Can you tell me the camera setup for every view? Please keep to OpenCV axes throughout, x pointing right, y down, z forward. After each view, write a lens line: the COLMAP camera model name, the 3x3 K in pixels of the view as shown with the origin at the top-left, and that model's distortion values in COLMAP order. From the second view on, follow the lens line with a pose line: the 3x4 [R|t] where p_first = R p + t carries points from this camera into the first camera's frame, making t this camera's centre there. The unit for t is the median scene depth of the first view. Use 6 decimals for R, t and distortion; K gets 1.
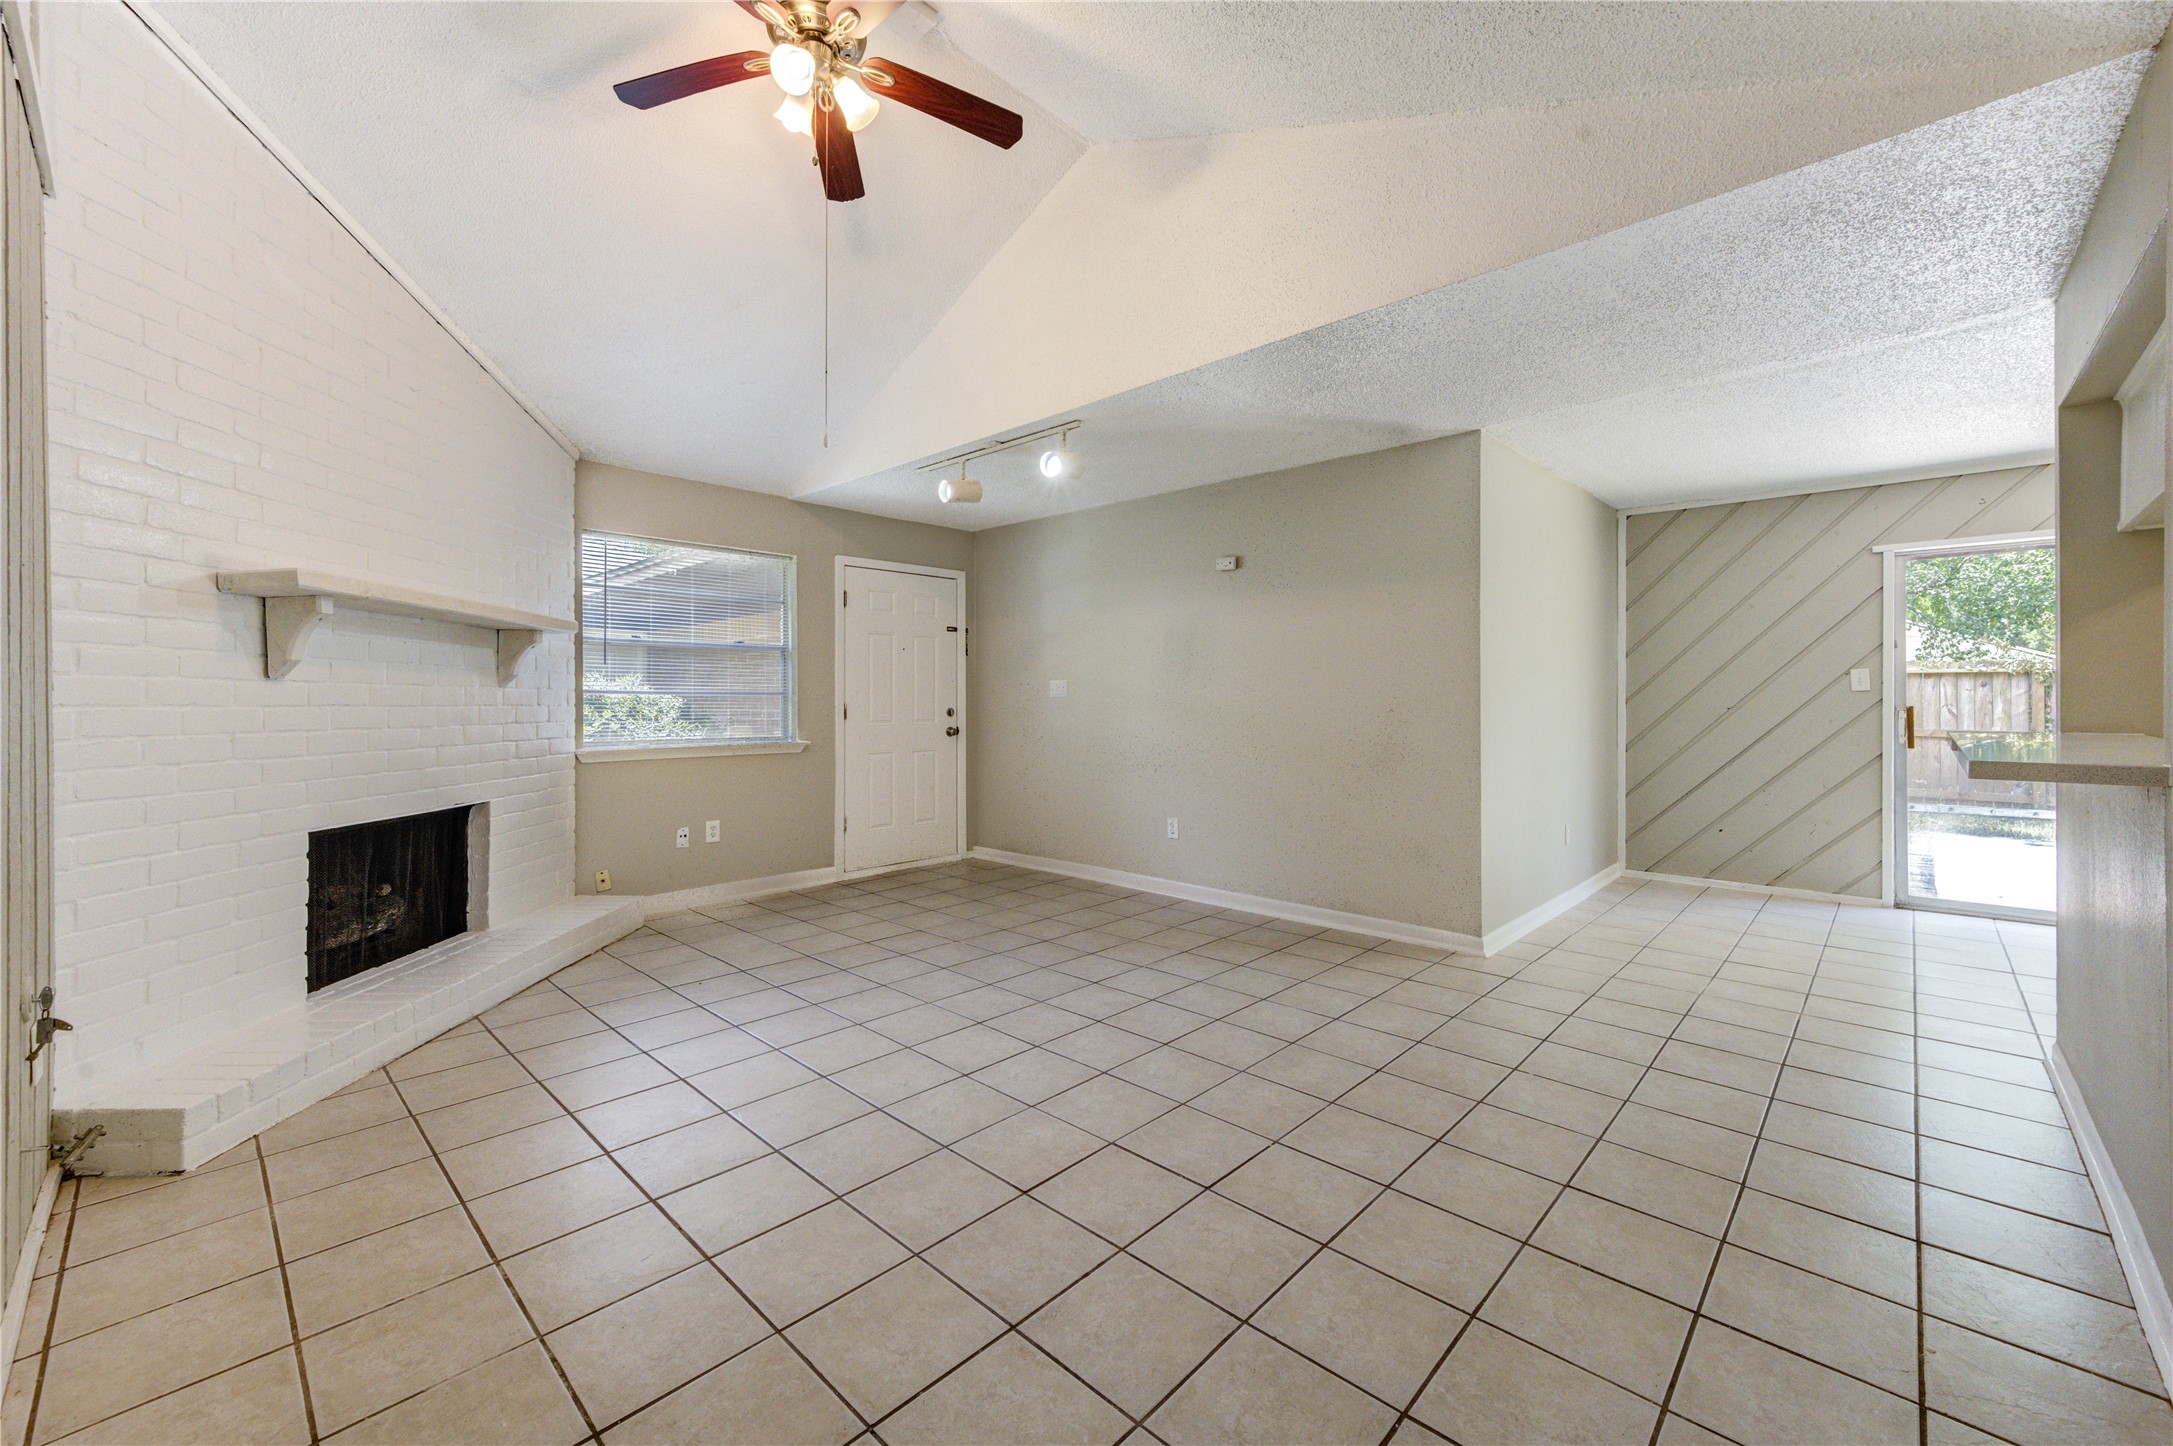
lens RADIAL K [[856.3, 0, 1089.8], [0, 856.3, 706.8], [0, 0, 1]] dist [0.006072, -0.000296]
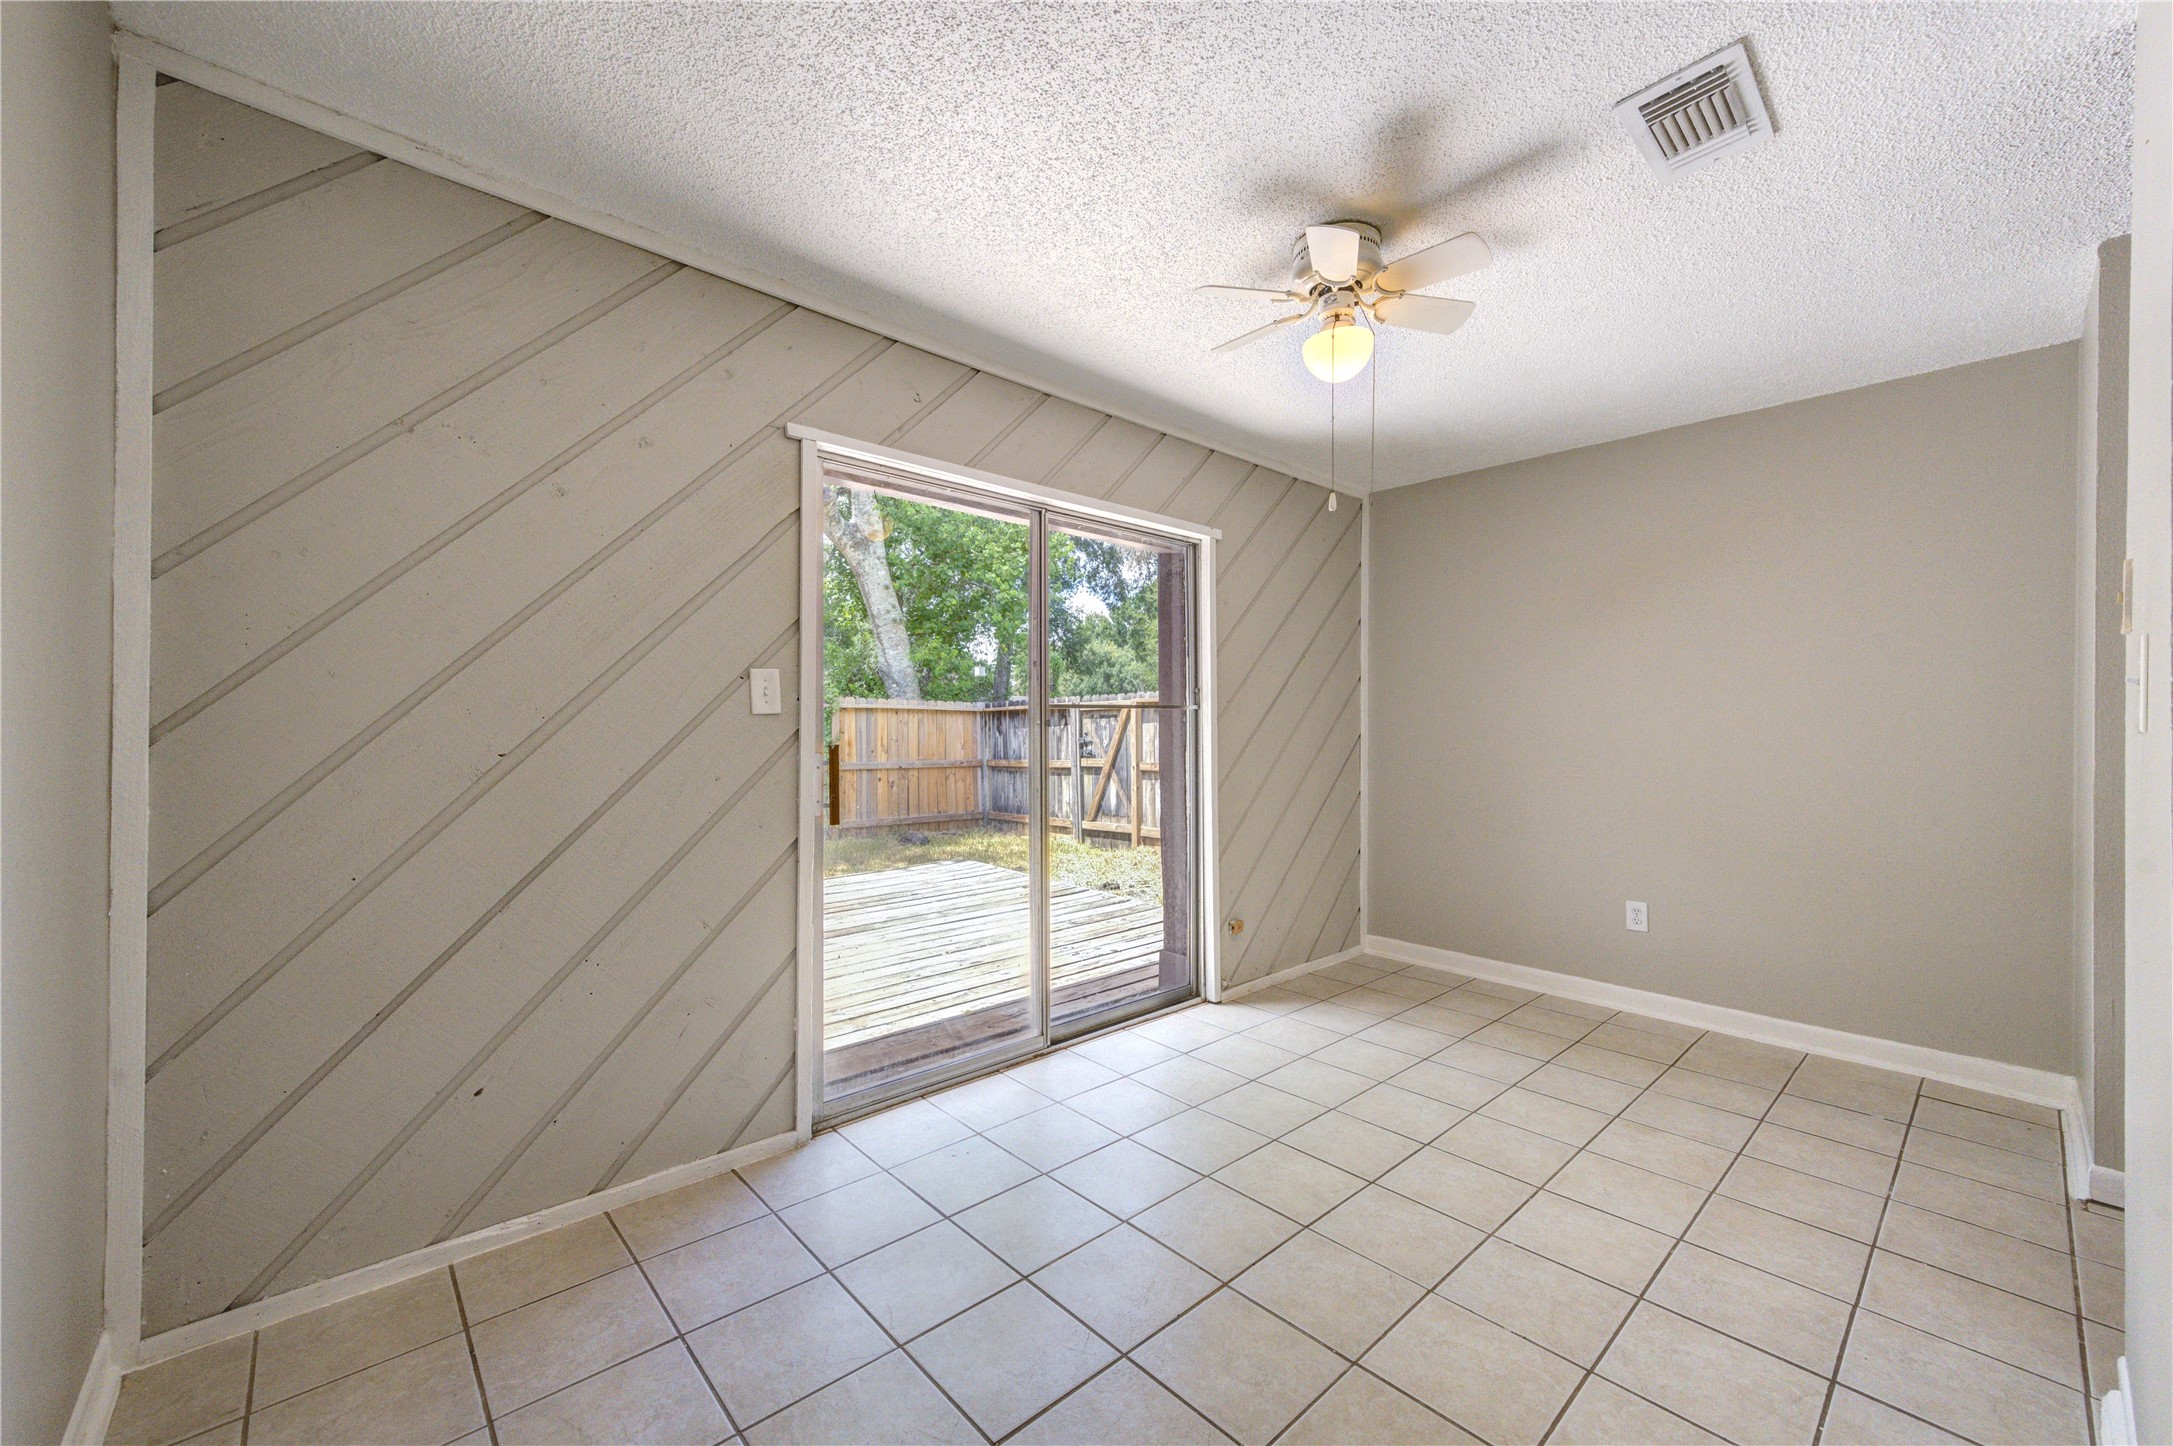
lens RADIAL K [[856.3, 0, 1084.9], [0, 856.3, 725.5], [0, 0, 1]] dist [0.006072, -0.000296]
pose [[0.065212, 0.004254, 0.997862, 0.409725], [0.000818, 0.999990, -0.004317, -0.009541], [-0.997871, 0.001098, 0.065208, 0.761429]]
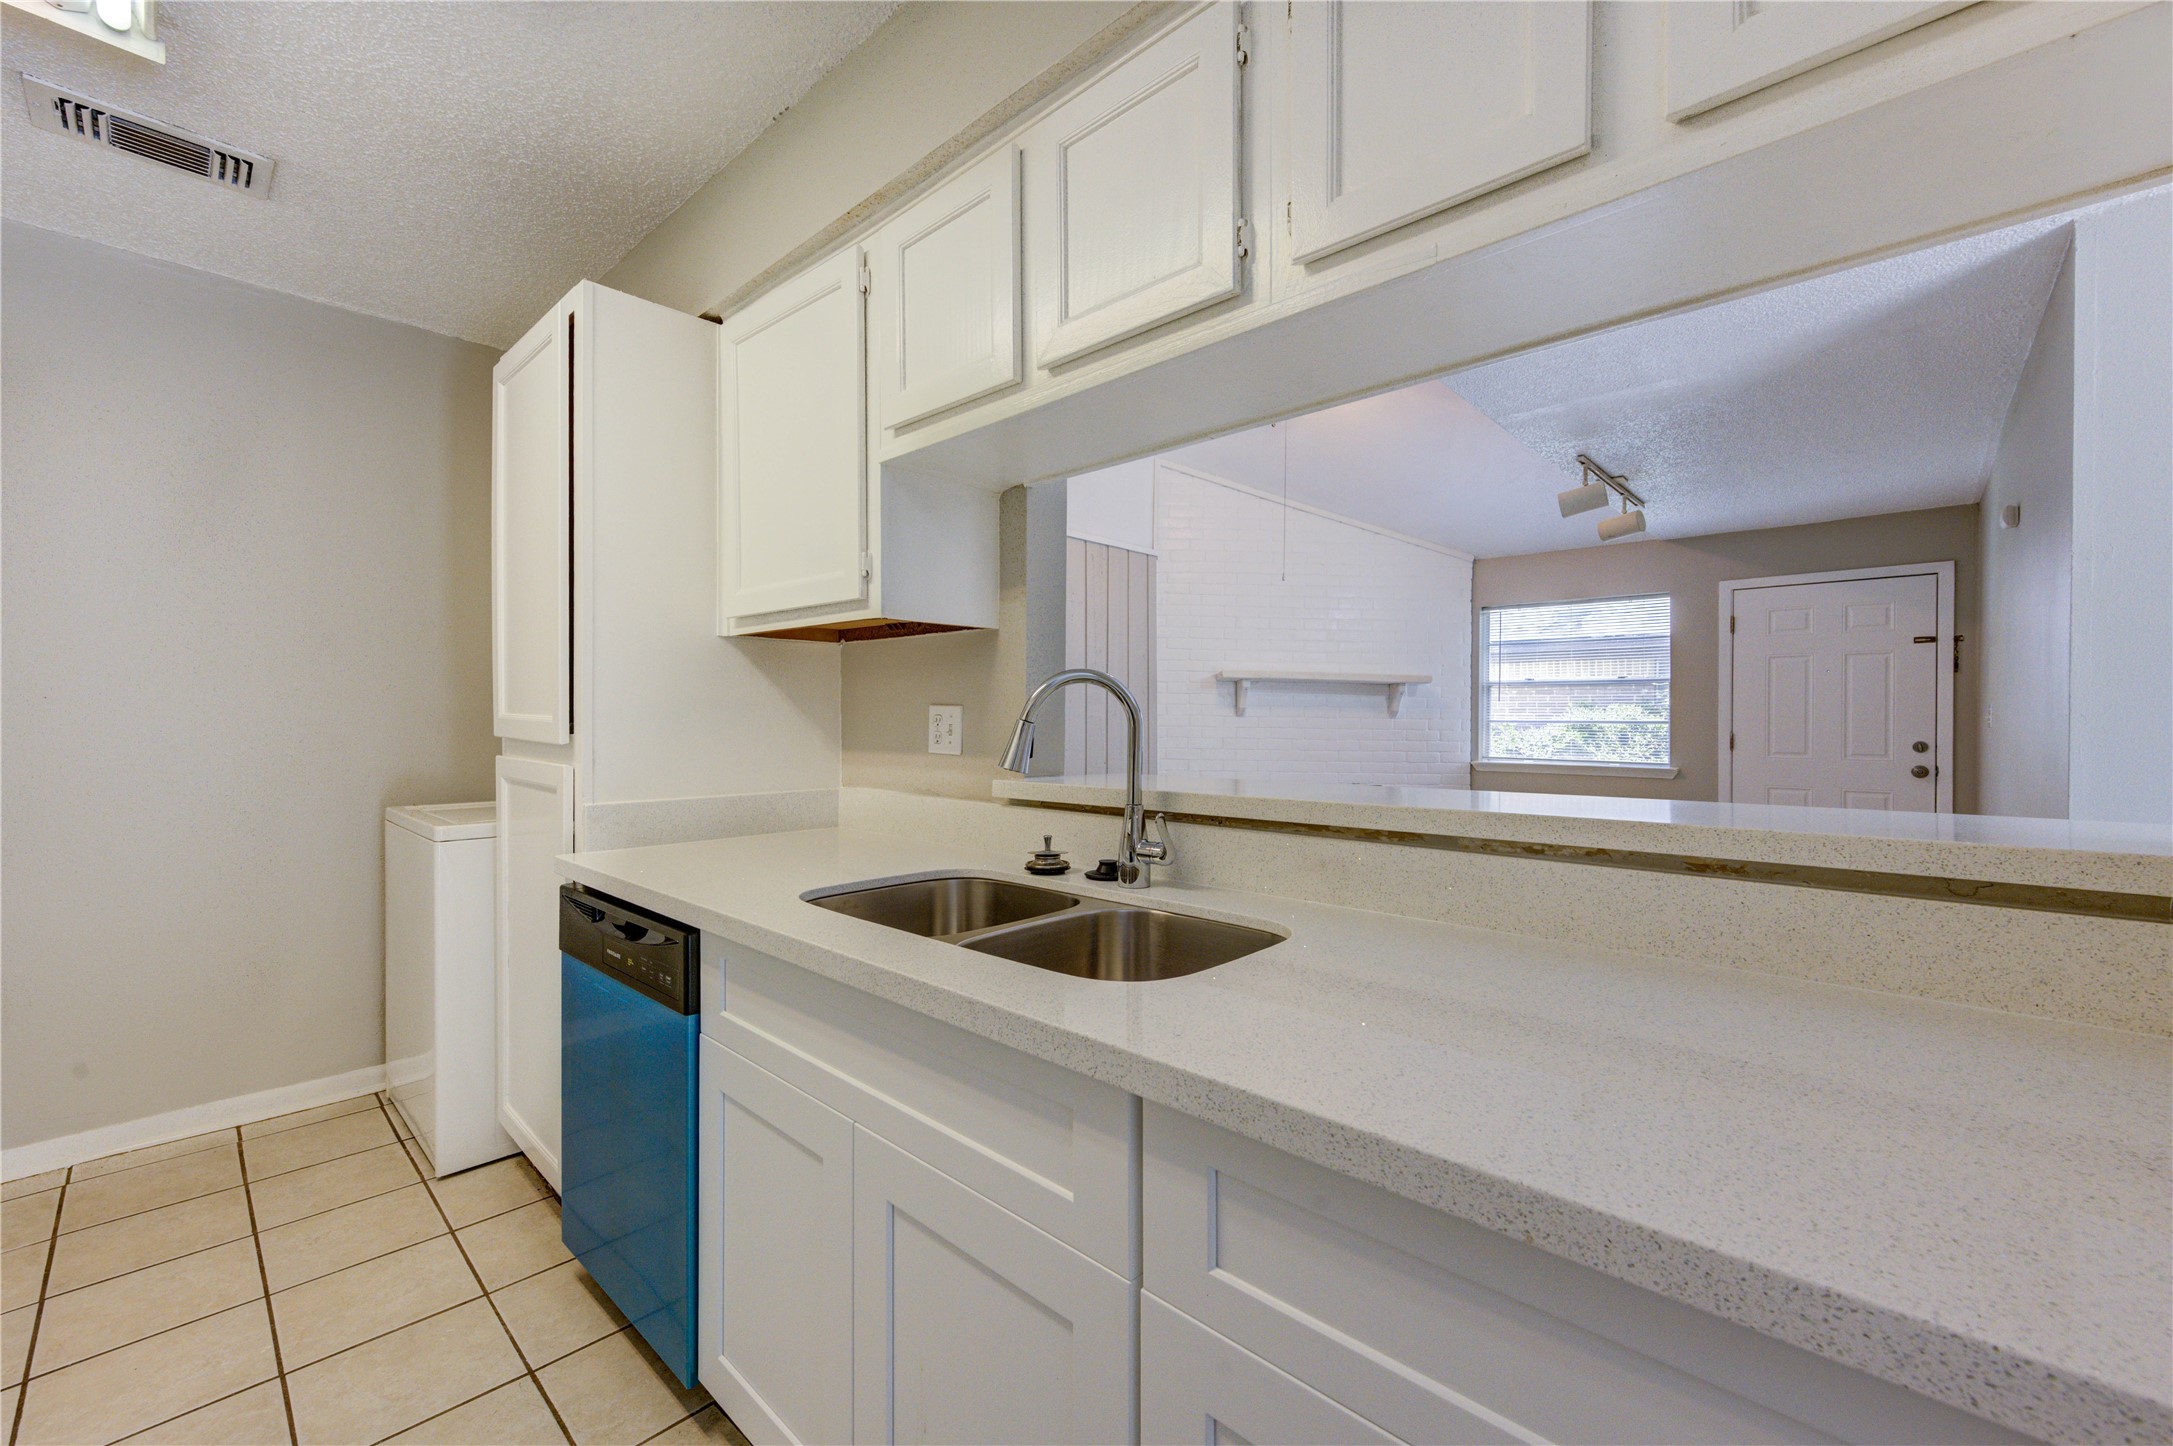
lens RADIAL K [[856.3, 0, 1079.0], [0, 856.3, 721.8], [0, 0, 1]] dist [0.006072, -0.000296]
pose [[0.003399, -0.000214, -0.999994, 0.753806], [-0.016173, 0.999869, -0.000269, -0.005266], [0.999863, 0.016174, 0.003395, 0.306204]]
